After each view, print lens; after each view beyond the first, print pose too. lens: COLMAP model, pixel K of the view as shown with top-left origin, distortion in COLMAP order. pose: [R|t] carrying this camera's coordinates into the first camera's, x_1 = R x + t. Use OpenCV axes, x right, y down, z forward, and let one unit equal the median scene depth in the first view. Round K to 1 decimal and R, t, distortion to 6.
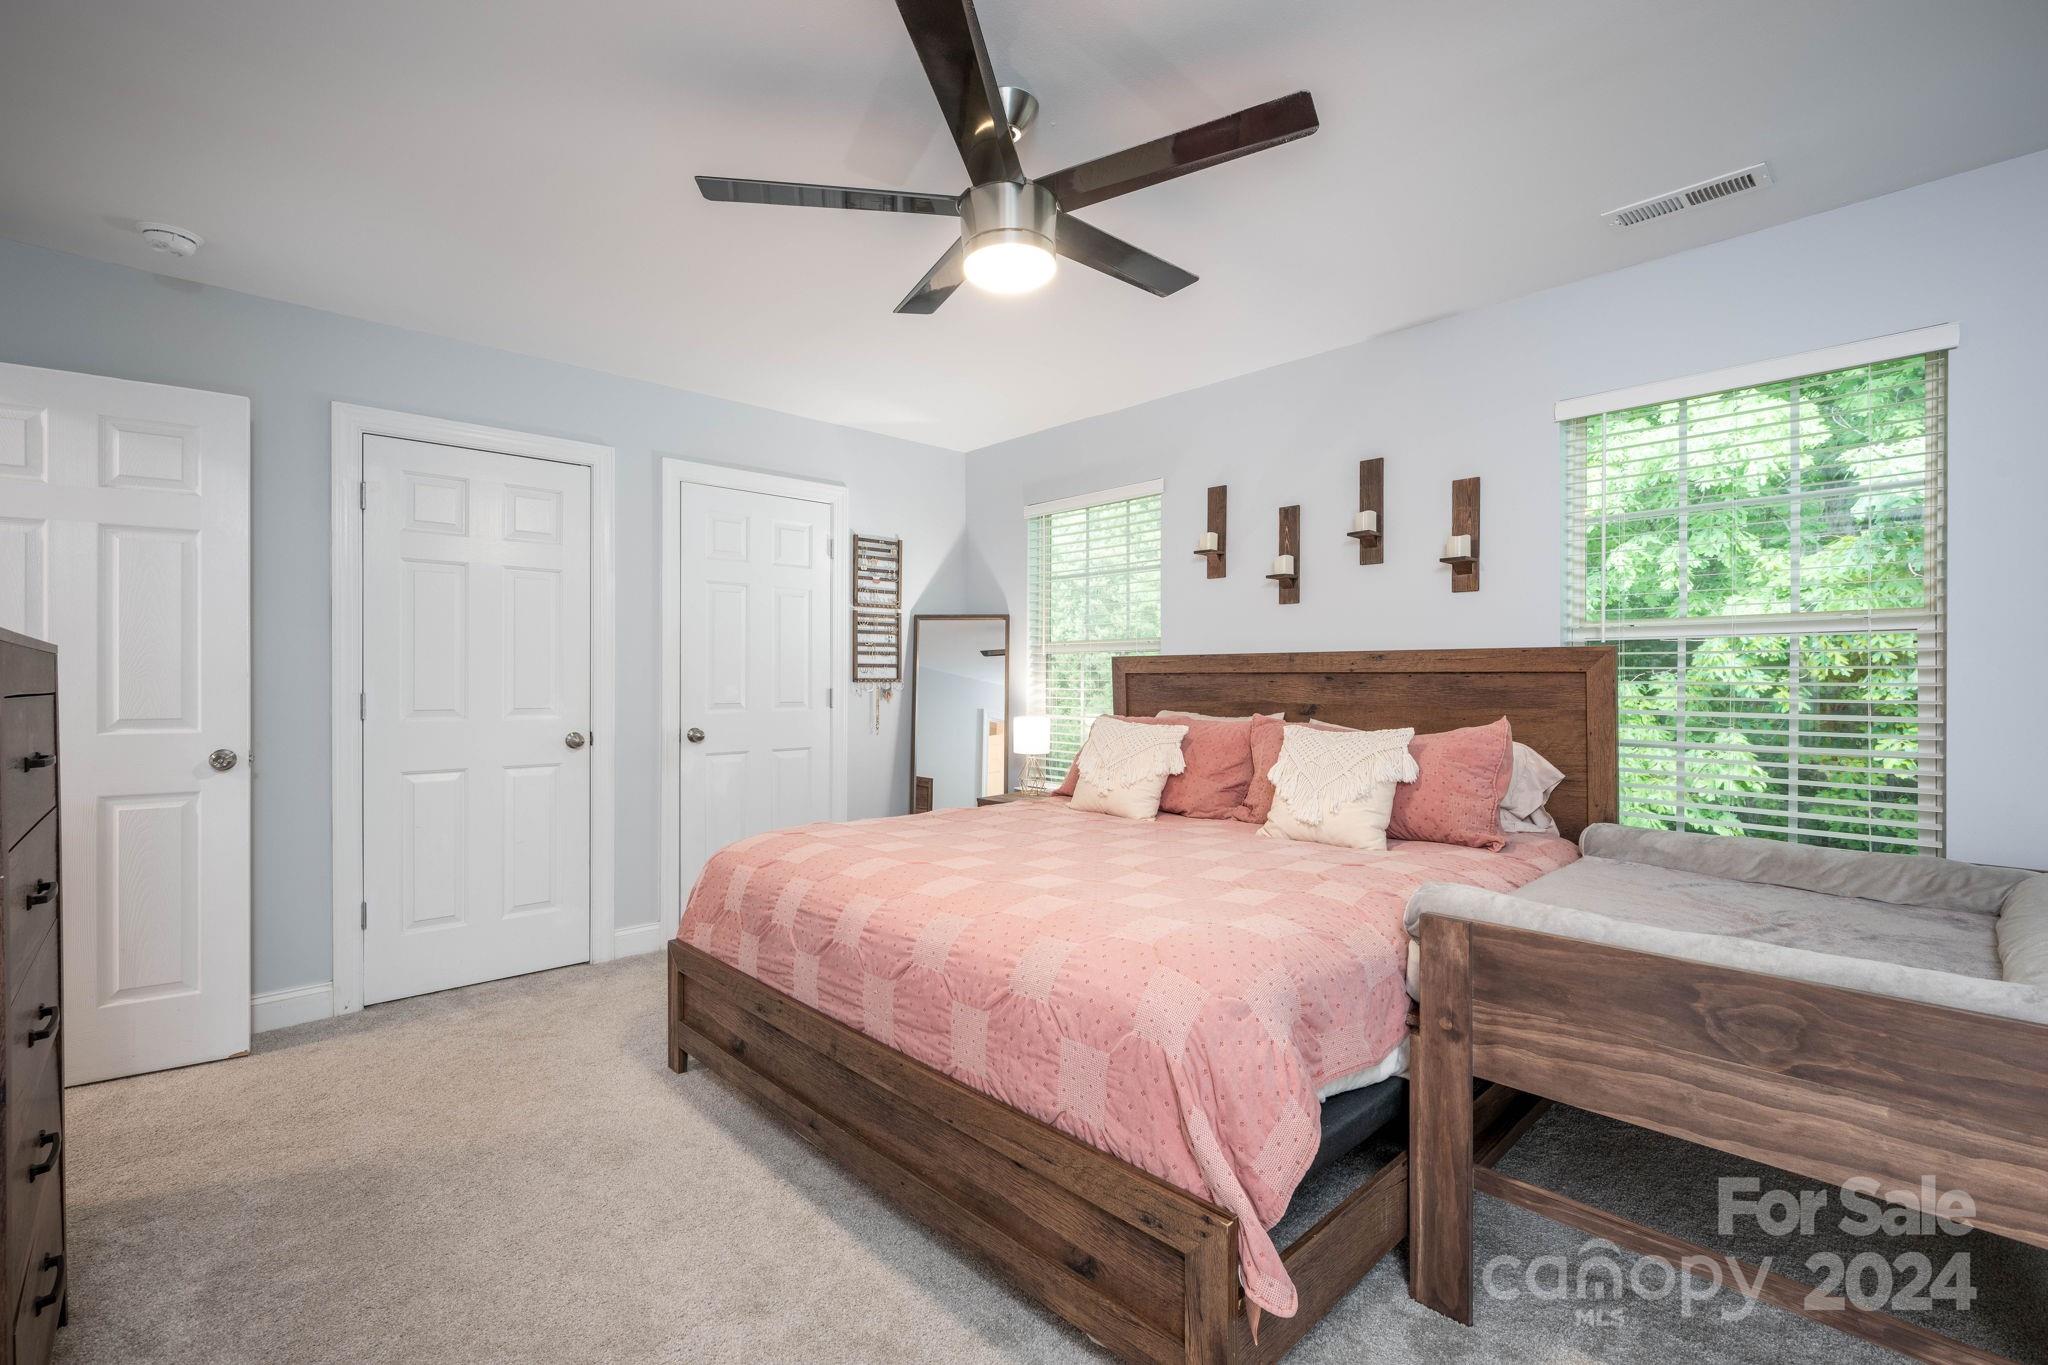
lens RADIAL K [[906.5, 0, 991.9], [0, 906.5, 688.2], [0, 0, 1]] dist [0.001980, 0.000253]
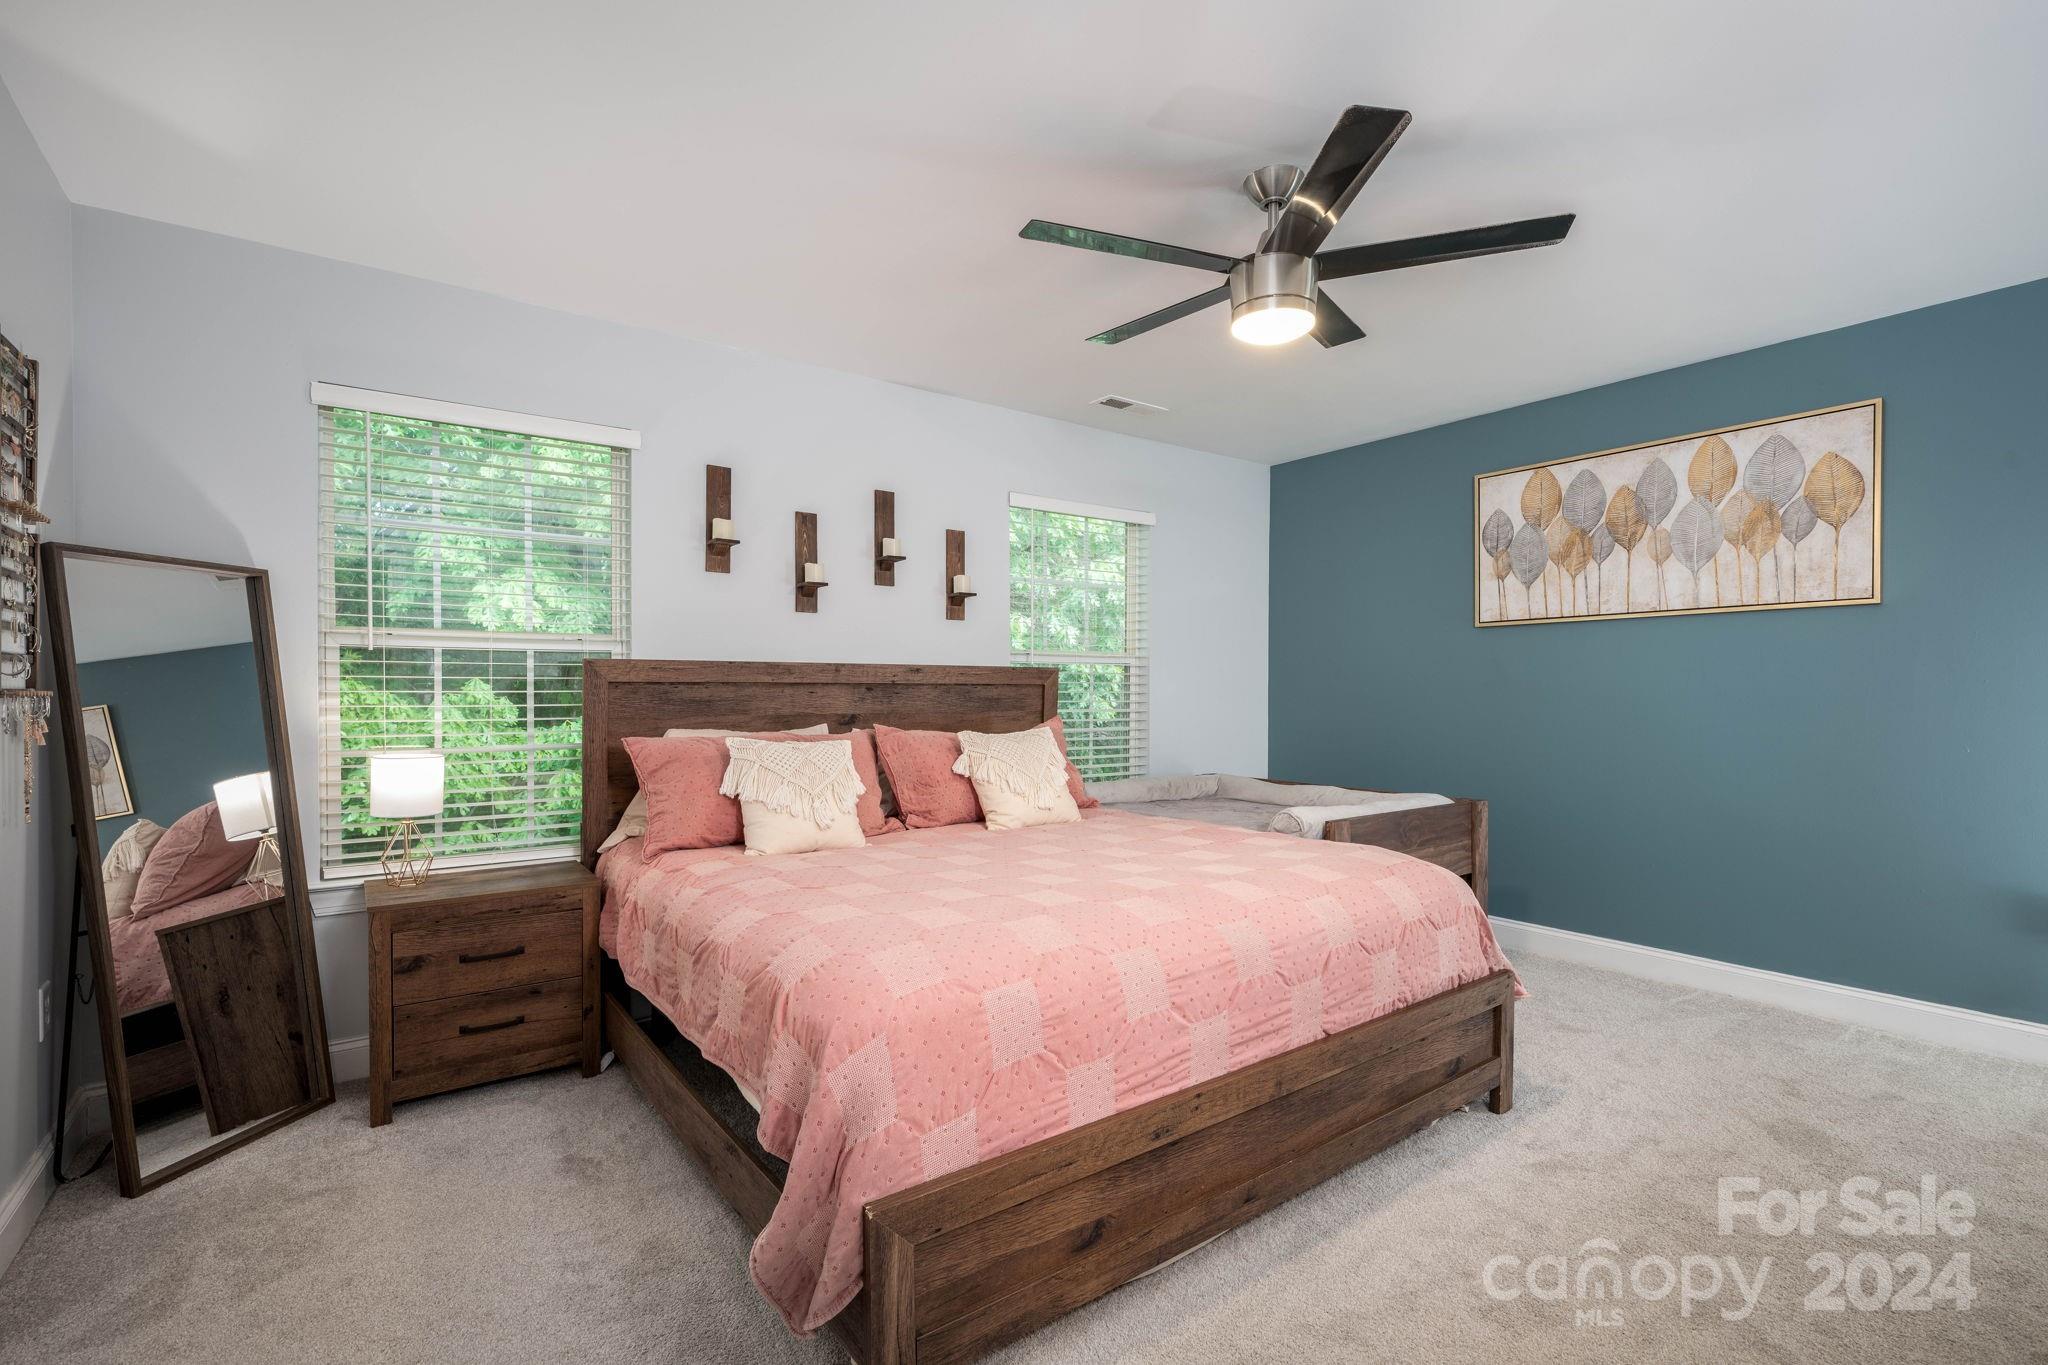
lens RADIAL K [[921.5, 0, 1046.6], [0, 921.5, 728.9], [0, 0, 1]] dist [0.000143, 0.000263]
pose [[0.096756, -0.043972, 0.994336, -0.686243], [0.009854, 0.999017, 0.043220, -0.008834], [-0.995259, 0.005616, 0.097094, 0.695689]]
